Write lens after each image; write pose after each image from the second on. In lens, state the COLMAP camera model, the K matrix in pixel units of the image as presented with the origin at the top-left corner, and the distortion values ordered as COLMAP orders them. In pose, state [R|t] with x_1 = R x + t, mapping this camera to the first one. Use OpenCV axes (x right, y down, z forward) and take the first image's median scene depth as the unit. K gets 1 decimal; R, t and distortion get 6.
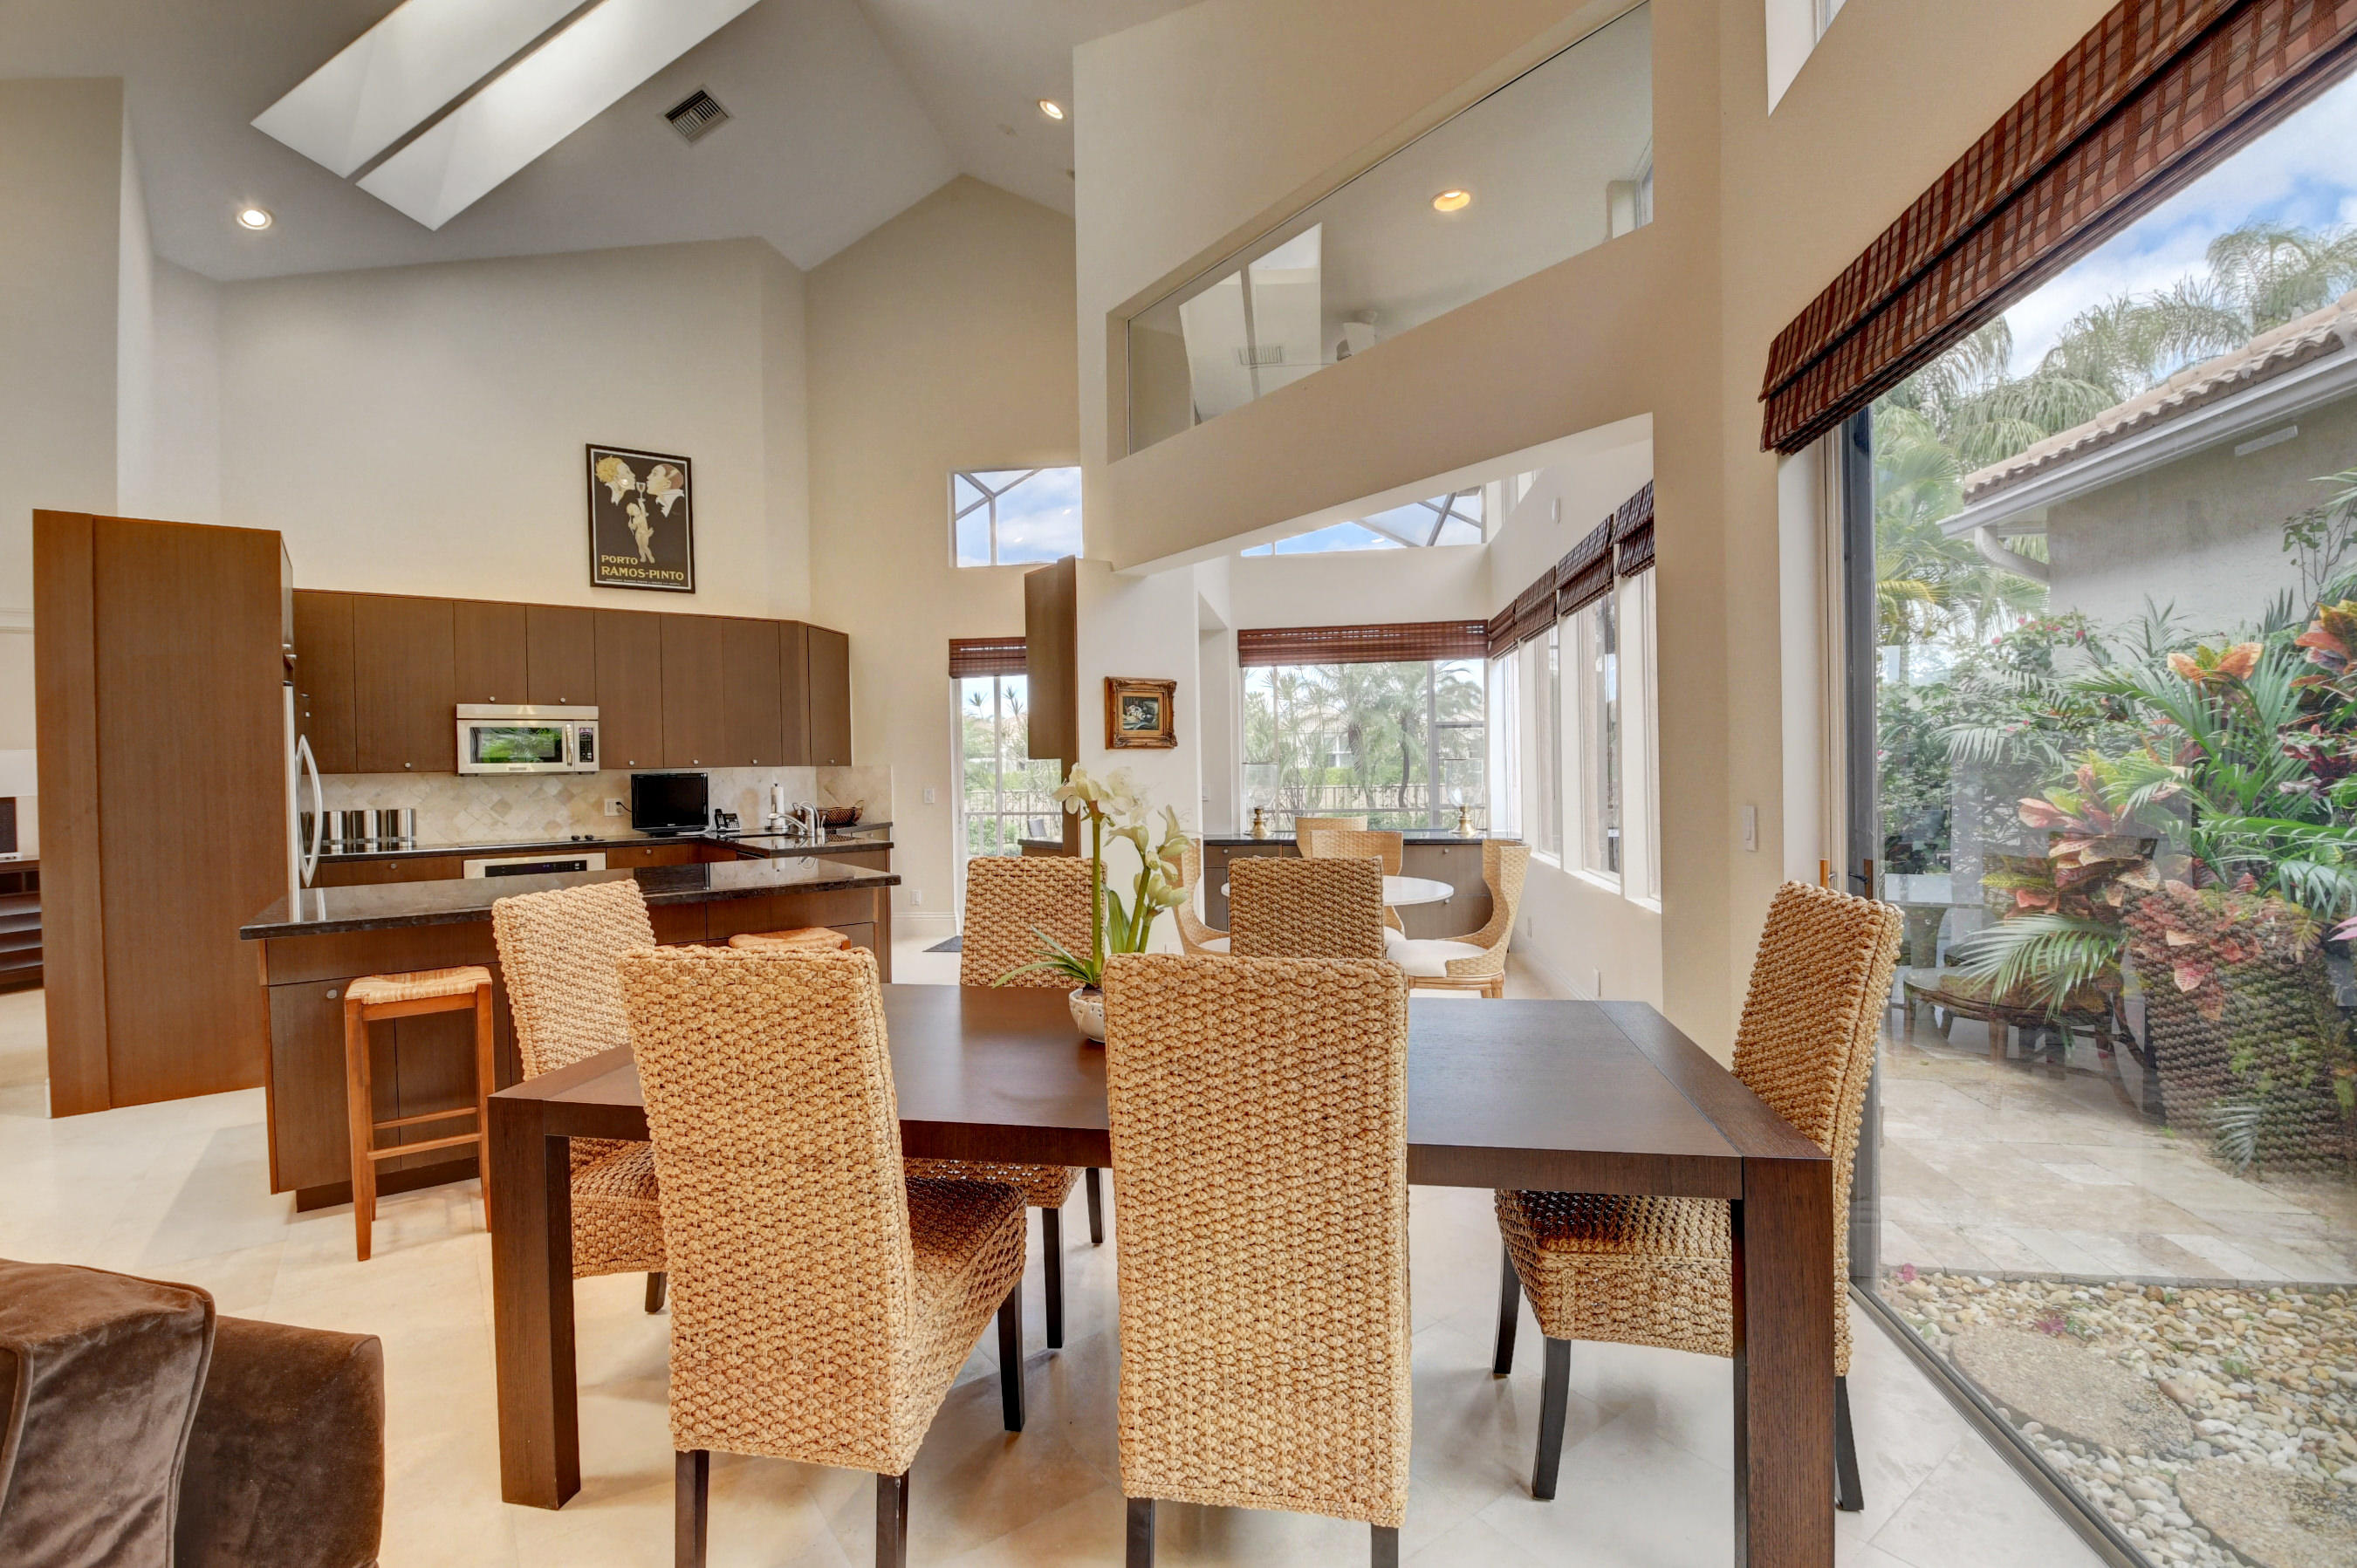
lens RADIAL K [[1035.9, 0, 1174.7], [0, 1035.9, 778.2], [0, 0, 1]] dist [0.022857, -0.033304]
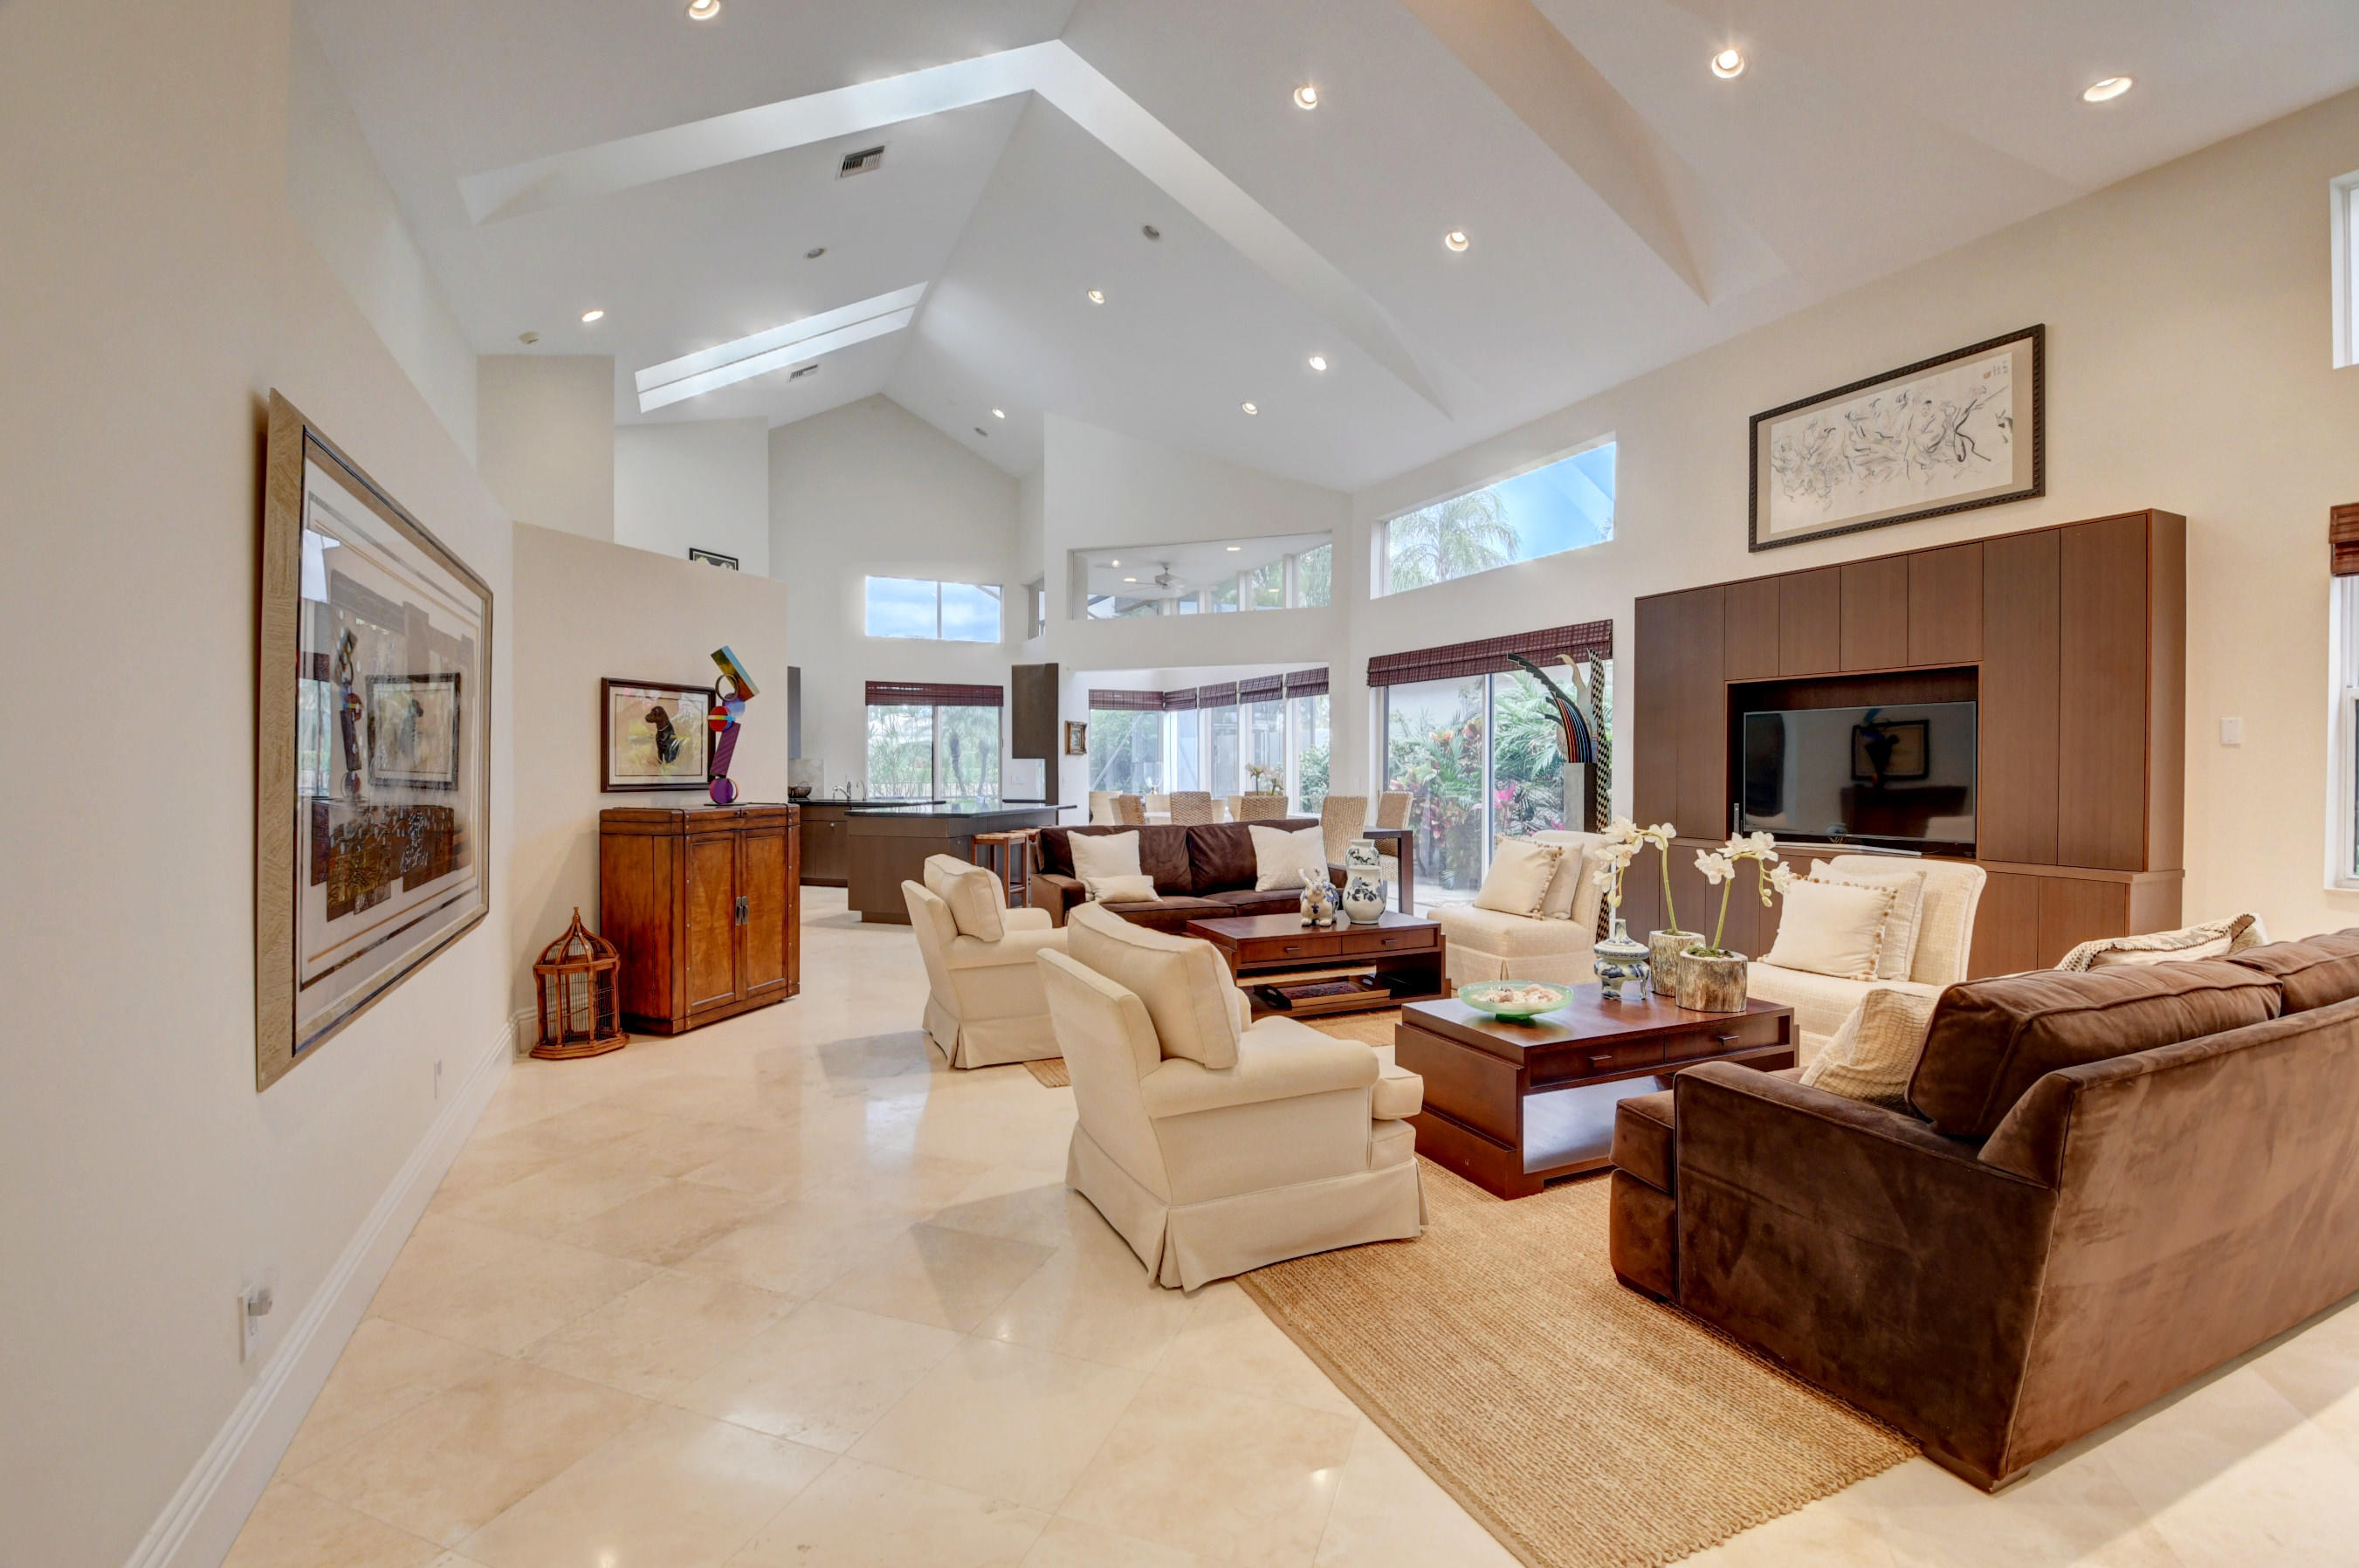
lens RADIAL K [[1053.6, 0, 1189.9], [0, 1053.6, 771.8], [0, 0, 1]] dist [0.014376, -0.025790]
pose [[0.833060, 0.015136, 0.552975, -0.807703], [-0.008052, 0.999851, -0.015238, 0.030970], [-0.553124, 0.008241, 0.833058, -0.725359]]
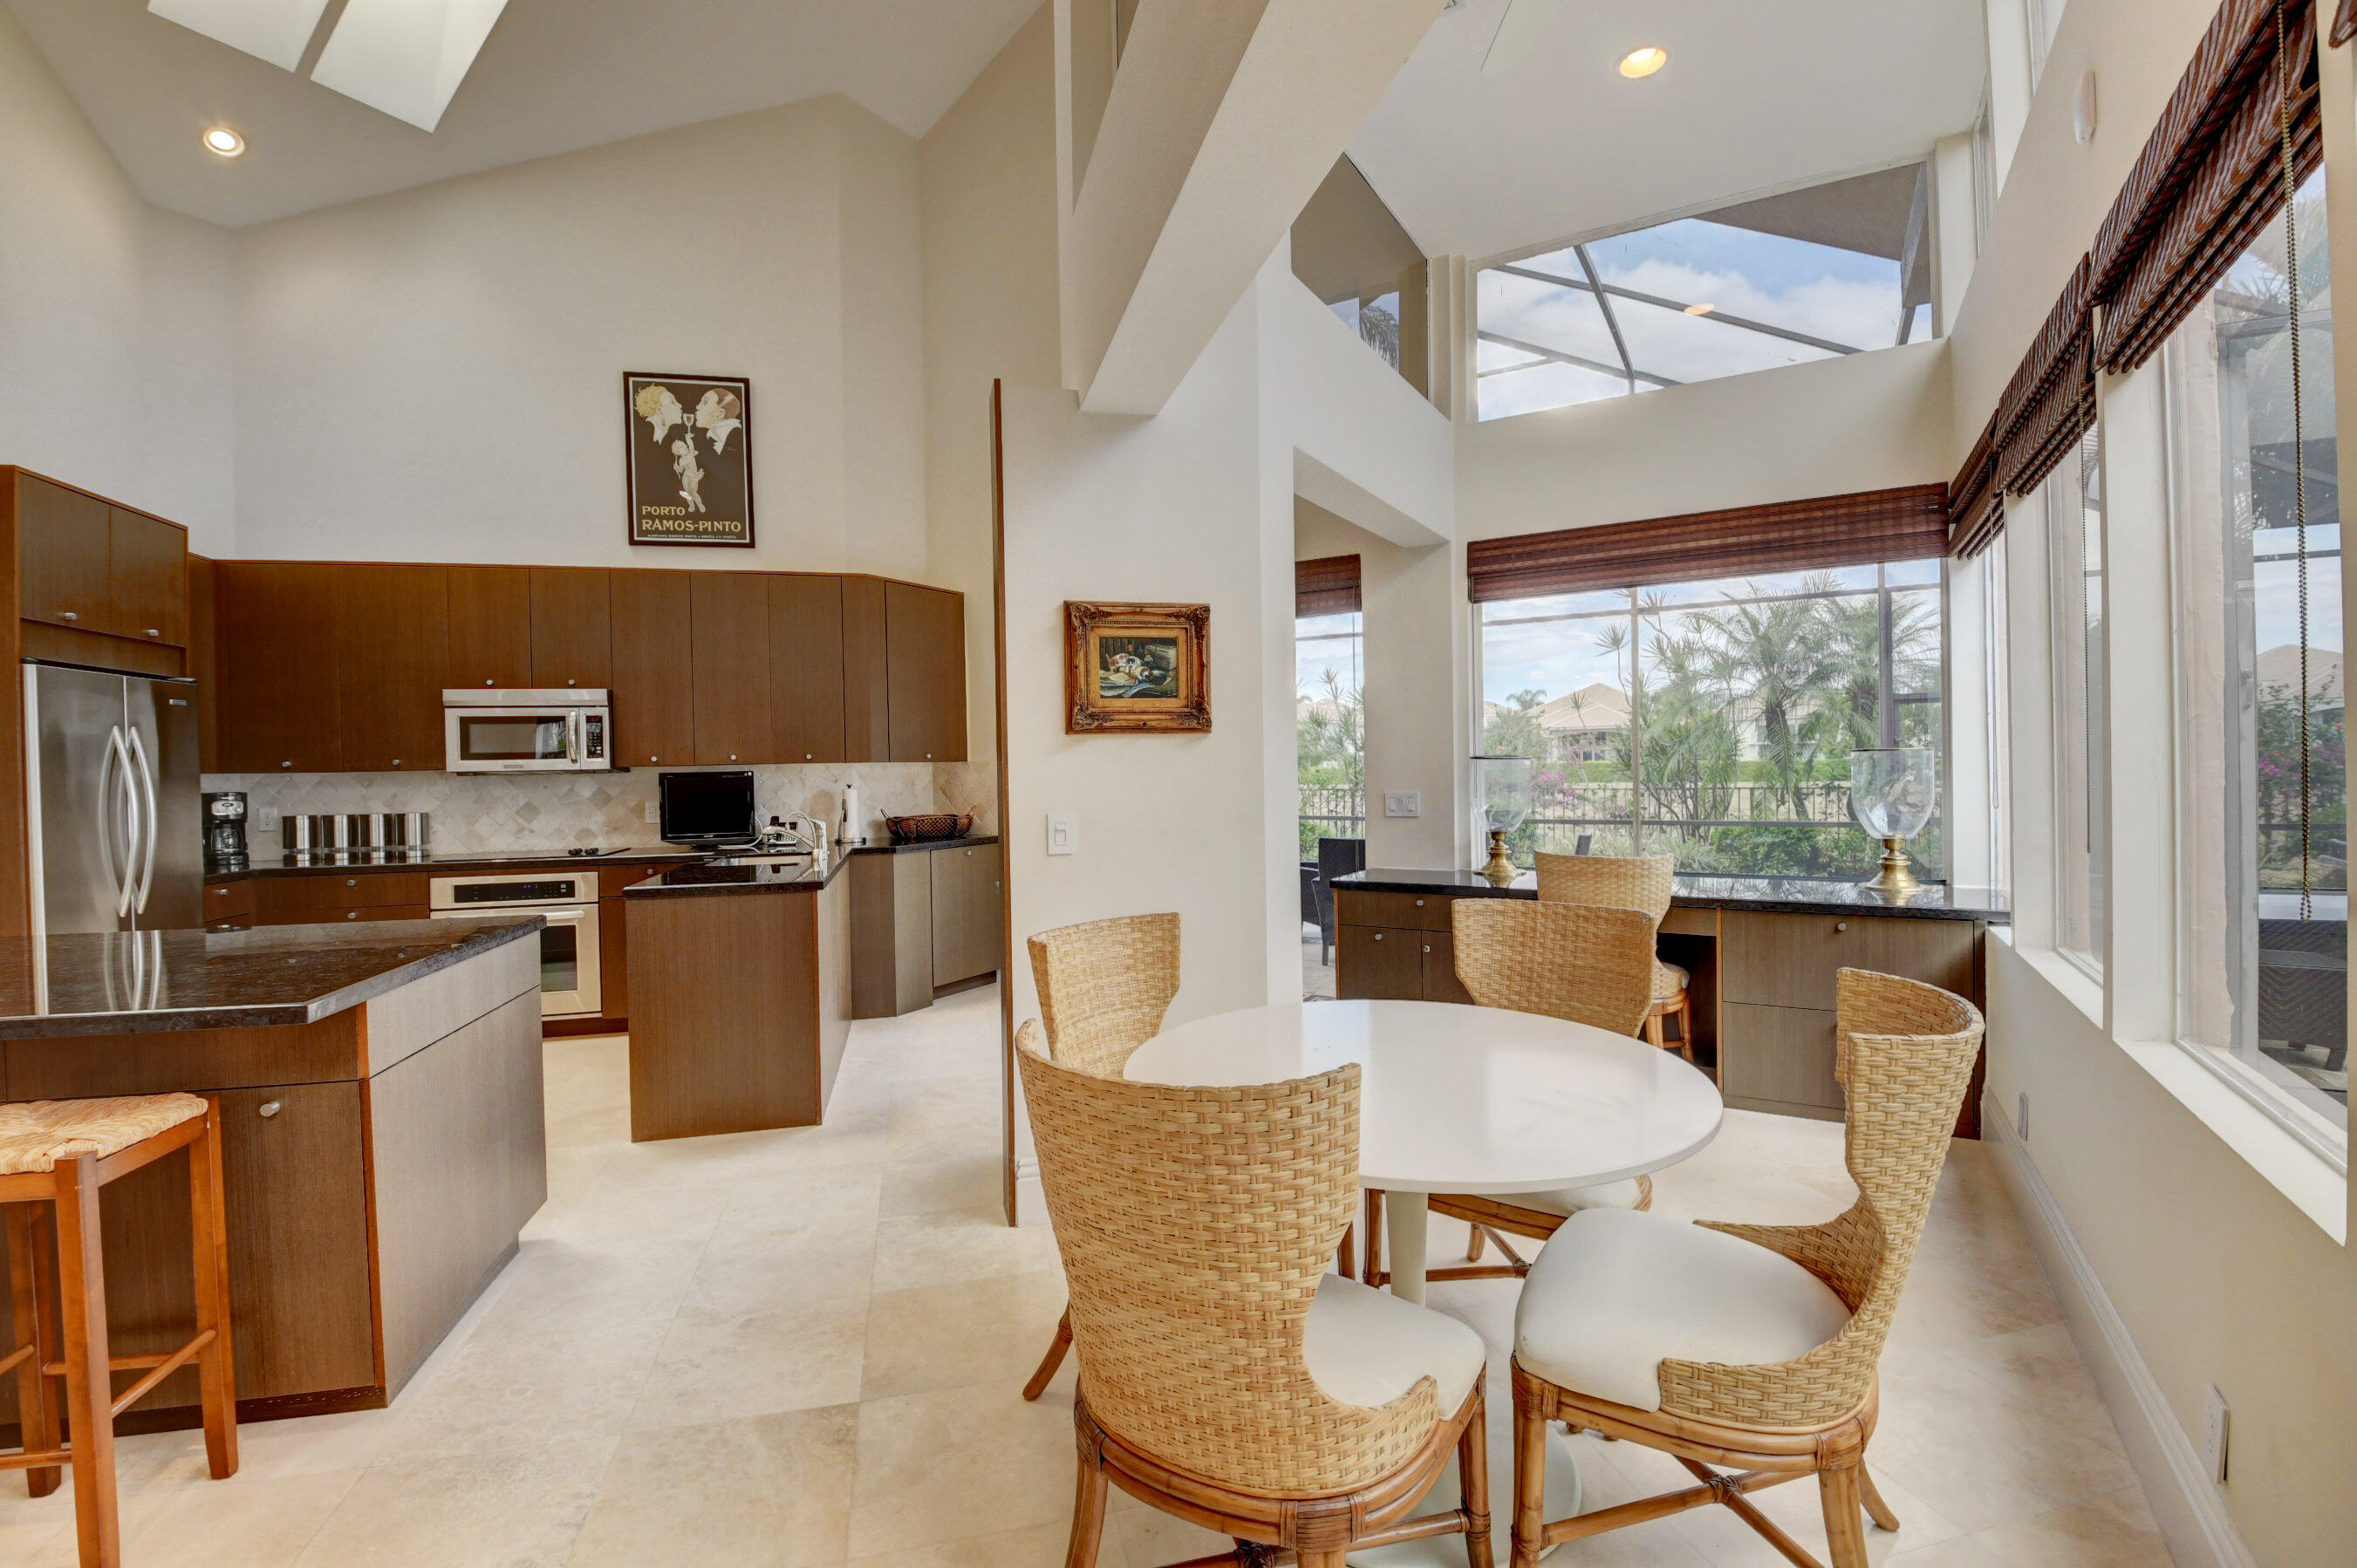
lens RADIAL K [[1035.8, 0, 1174.7], [0, 1035.8, 778.2], [0, 0, 1]] dist [0.022857, -0.033304]
pose [[0.925116, 0.005822, -0.379641, 0.150785], [-0.003328, 0.999968, 0.007226, -0.006691], [0.379671, -0.005421, 0.925106, 0.395892]]
